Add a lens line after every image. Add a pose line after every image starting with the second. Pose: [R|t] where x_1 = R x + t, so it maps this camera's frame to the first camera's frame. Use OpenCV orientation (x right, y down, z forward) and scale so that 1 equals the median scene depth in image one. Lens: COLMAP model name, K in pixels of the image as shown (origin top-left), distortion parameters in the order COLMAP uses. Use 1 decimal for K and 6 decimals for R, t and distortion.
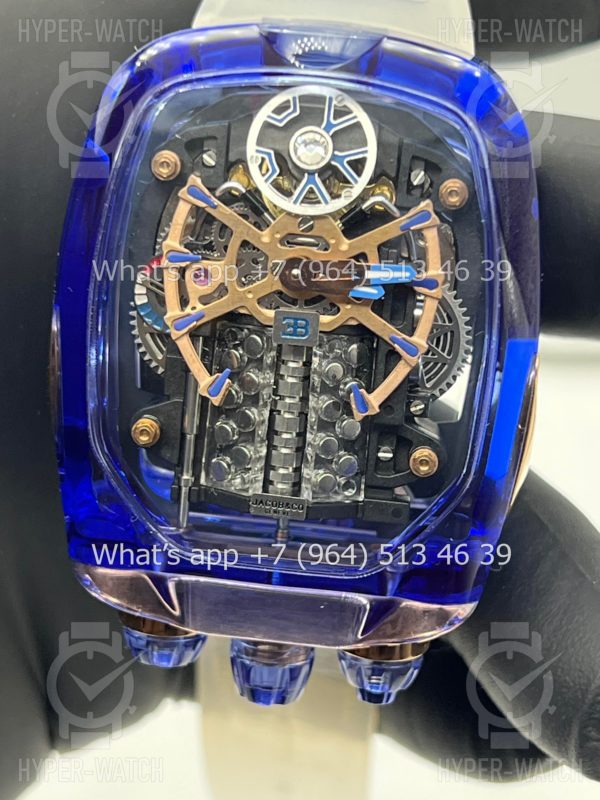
lens RADIAL K [[1803.7, 0, 300.0], [0, 1803.7, 400.0], [0, 0, 1]] dist [0.293110, -0.436272]
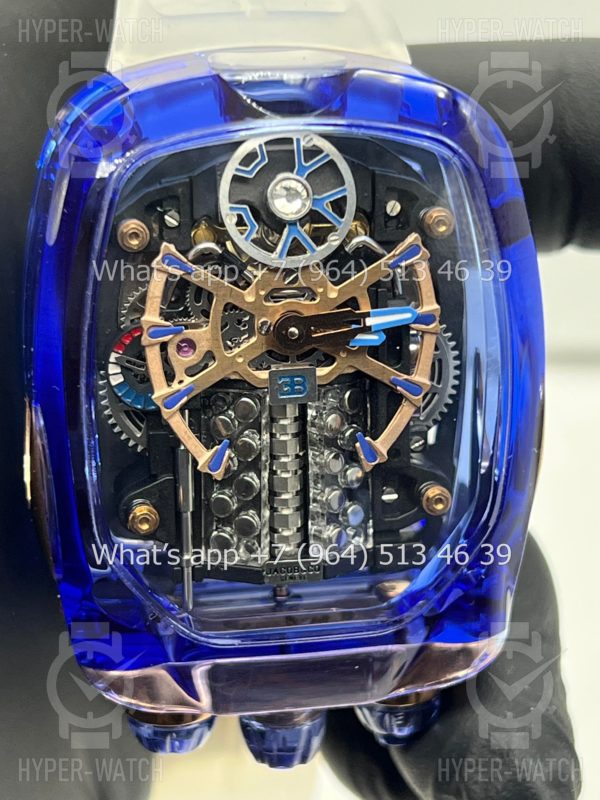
lens RADIAL K [[1803.7, 0, 300.0], [0, 1803.7, 400.0], [0, 0, 1]] dist [0.293110, -0.436272]
pose [[0.960902, -0.164052, 0.223057, -0.208241], [0.146305, 0.984763, 0.094003, -0.119777], [-0.235080, -0.057694, 0.970262, 0.087188]]
